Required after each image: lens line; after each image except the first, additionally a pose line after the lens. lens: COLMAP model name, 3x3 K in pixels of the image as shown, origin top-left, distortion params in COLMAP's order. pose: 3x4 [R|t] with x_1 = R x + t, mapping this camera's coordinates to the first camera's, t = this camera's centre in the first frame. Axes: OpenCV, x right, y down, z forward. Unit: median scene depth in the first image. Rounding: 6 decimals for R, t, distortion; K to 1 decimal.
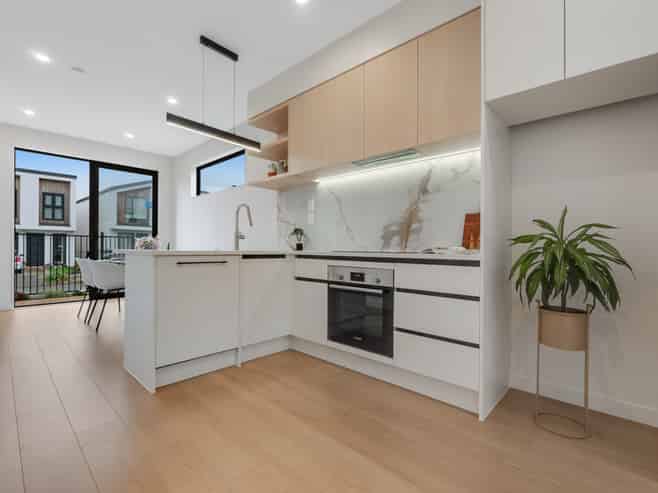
lens RADIAL K [[311.7, 0, 329.0], [0, 311.7, 246.5], [0, 0, 1]] dist [0.000242, -0.000058]
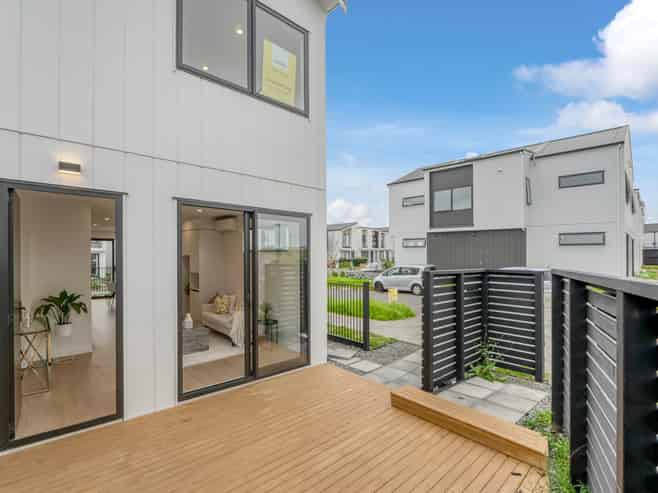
lens RADIAL K [[324.3, 0, 329.0], [0, 324.3, 246.5], [0, 0, 1]] dist [-0.001090, -0.000204]
pose [[0.996698, -0.007446, -0.080853, 0.263124], [0.005846, 0.999783, -0.020016, -0.041597], [0.080985, 0.019477, 0.996525, -0.320043]]
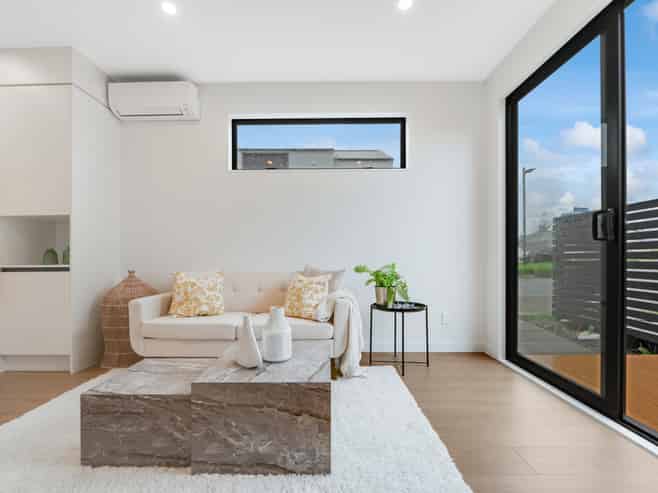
lens RADIAL K [[310.3, 0, 325.0], [0, 310.3, 256.1], [0, 0, 1]] dist [-0.000735, -0.000327]
pose [[0.746650, -0.011756, 0.665113, 0.062713], [0.010381, 0.999928, 0.006021, -0.000313], [-0.665136, 0.002409, 0.746719, -0.099282]]
